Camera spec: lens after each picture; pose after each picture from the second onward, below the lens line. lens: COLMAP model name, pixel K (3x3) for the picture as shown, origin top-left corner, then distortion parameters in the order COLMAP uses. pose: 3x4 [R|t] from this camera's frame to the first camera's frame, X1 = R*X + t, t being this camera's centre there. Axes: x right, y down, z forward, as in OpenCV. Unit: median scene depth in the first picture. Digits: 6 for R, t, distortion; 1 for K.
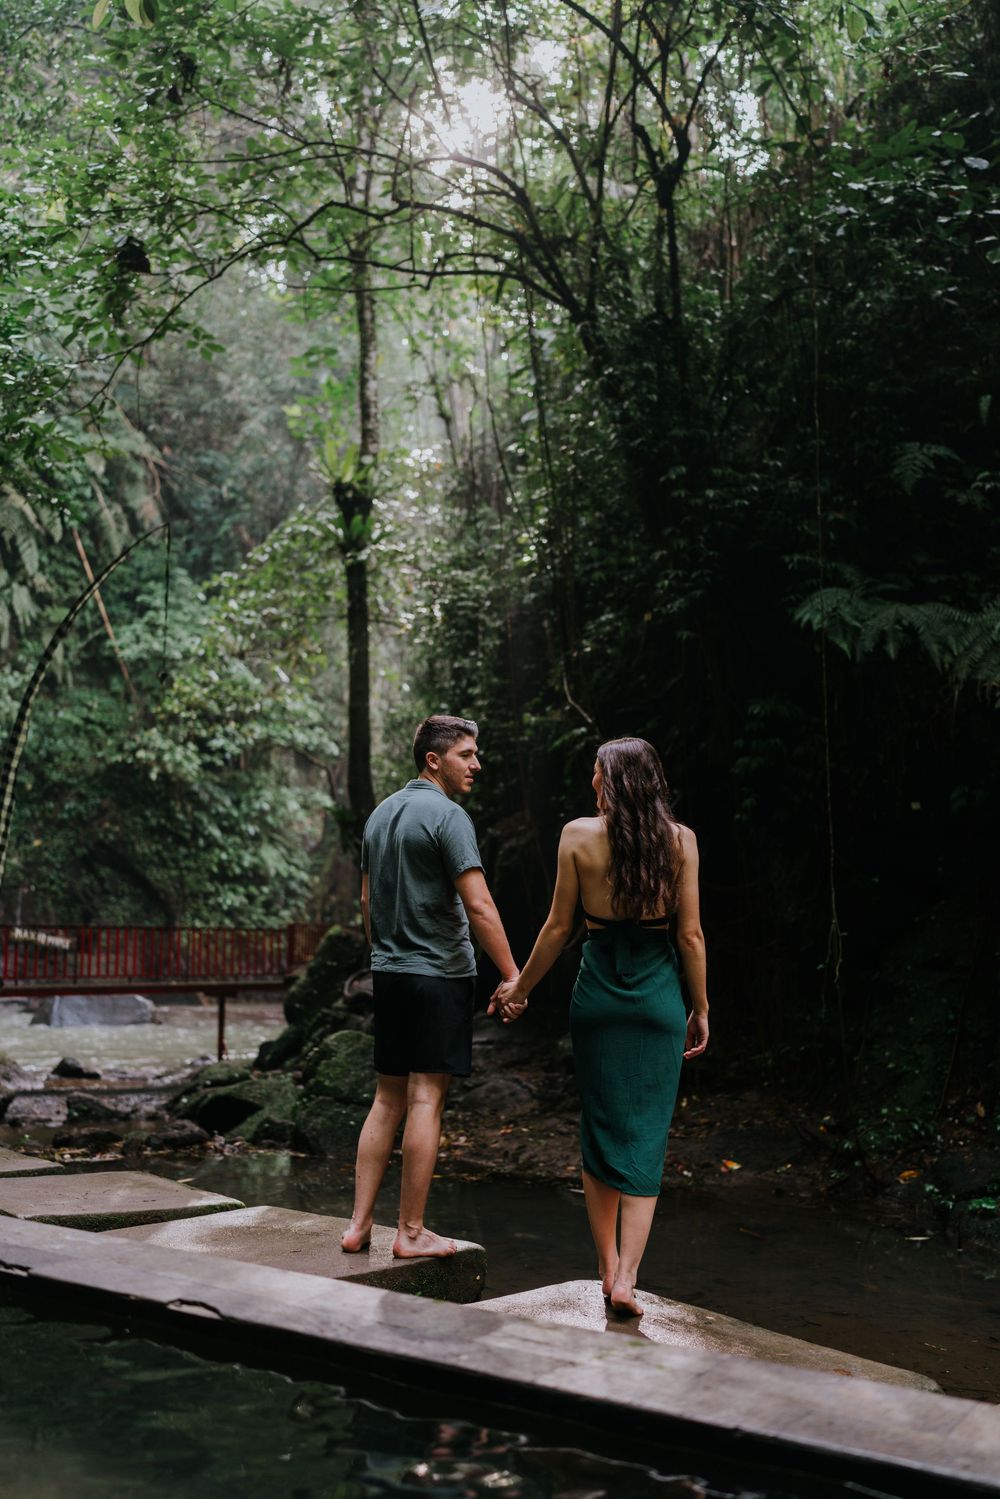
lens RADIAL K [[1458.3, 0, 500.0], [0, 1458.3, 749.5], [0, 0, 1]] dist [0.003699, 0.007300]
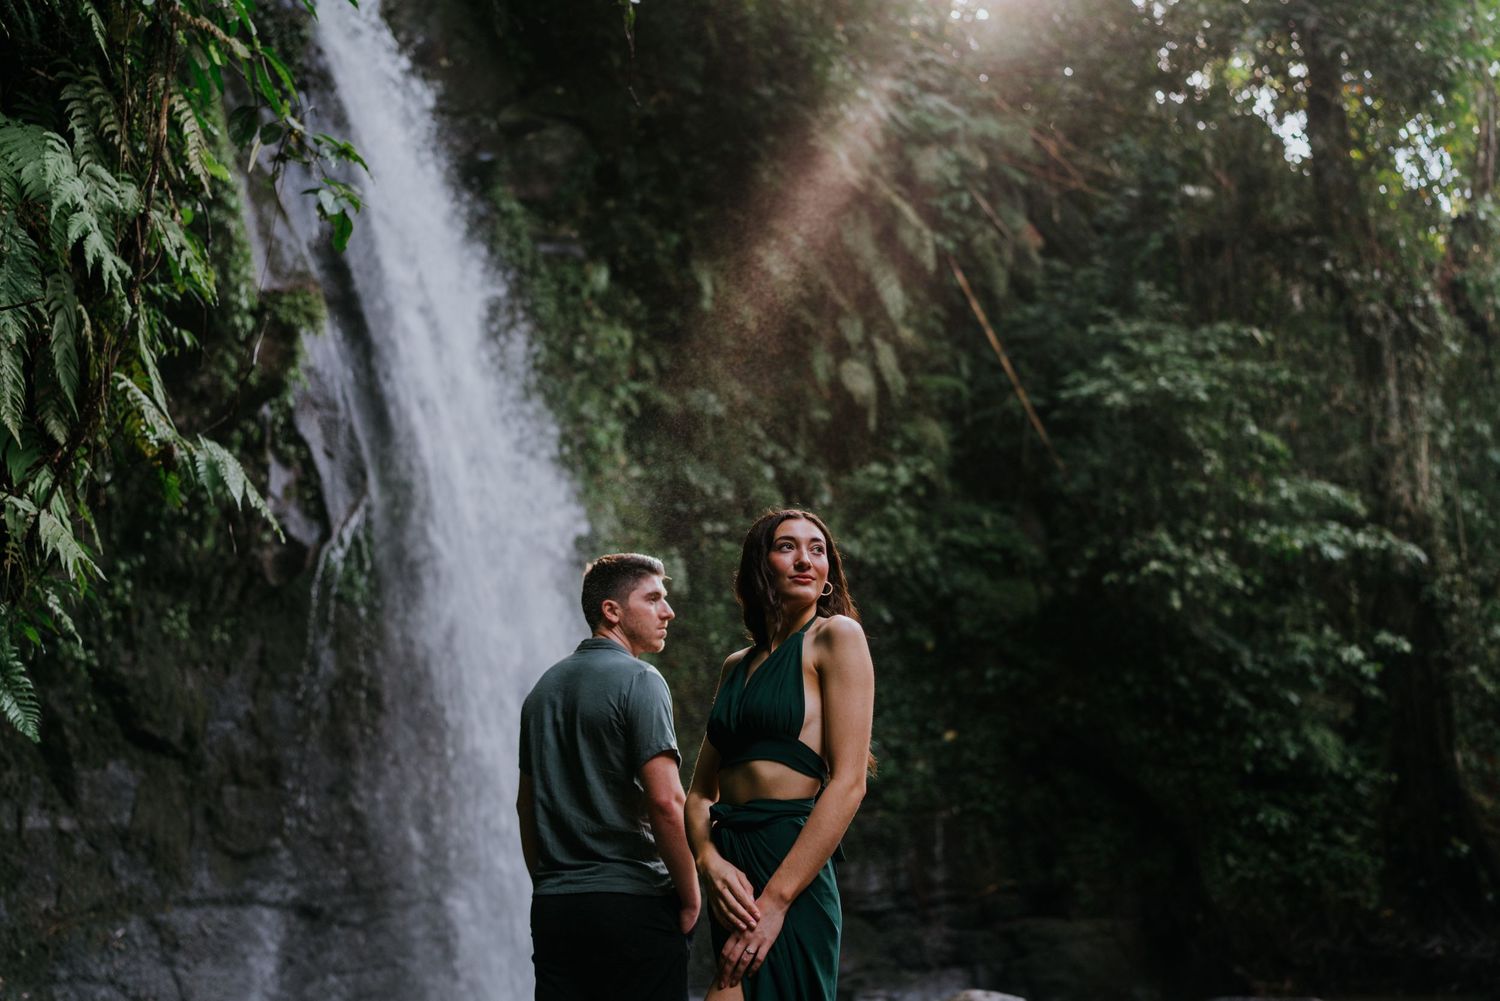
lens RADIAL K [[1502.7, 0, 784.1], [0, 1502.7, 486.6], [0, 0, 1]] dist [0.001549, 0.019176]
pose [[0.979128, -0.081809, -0.186053, -0.257024], [0.056444, 0.988855, -0.137764, 0.043044], [0.195250, 0.124387, 0.972834, 0.351781]]
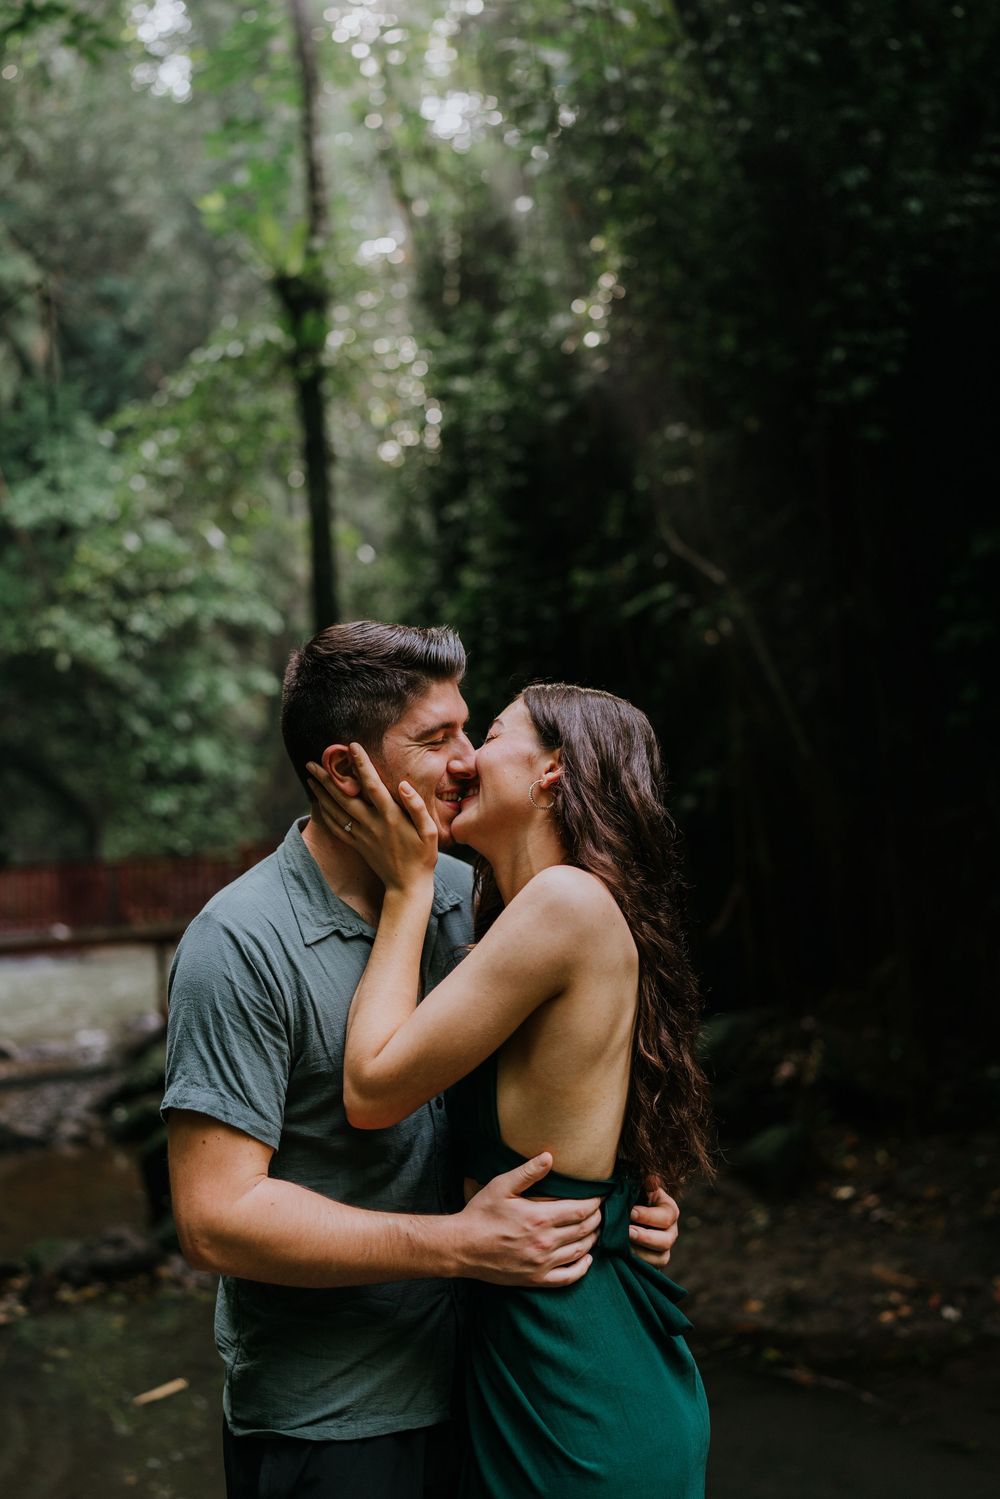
lens RADIAL K [[1539.8, 0, 507.6], [0, 1539.8, 752.4], [0, 0, 1]] dist [0.002883, 0.009138]
pose [[0.998457, -0.037295, 0.041142, -0.017962], [0.033508, 0.995452, 0.089178, -0.001713], [-0.044281, -0.087662, 0.995166, 0.089701]]
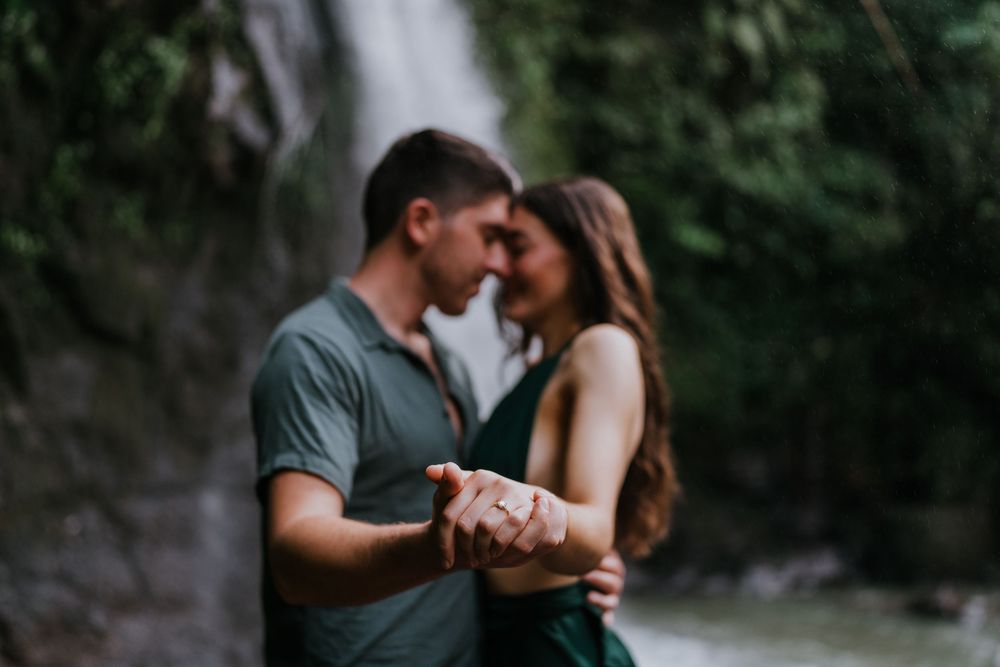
lens RADIAL K [[1065.4, 0, 501.4], [0, 1065.4, 301.4], [0, 0, 1]] dist [-0.004257, -0.002643]
pose [[0.949500, -0.040804, -0.311101, -0.301565], [0.036617, 0.999143, -0.019290, 0.045360], [0.311622, 0.006925, 0.950181, 0.452898]]
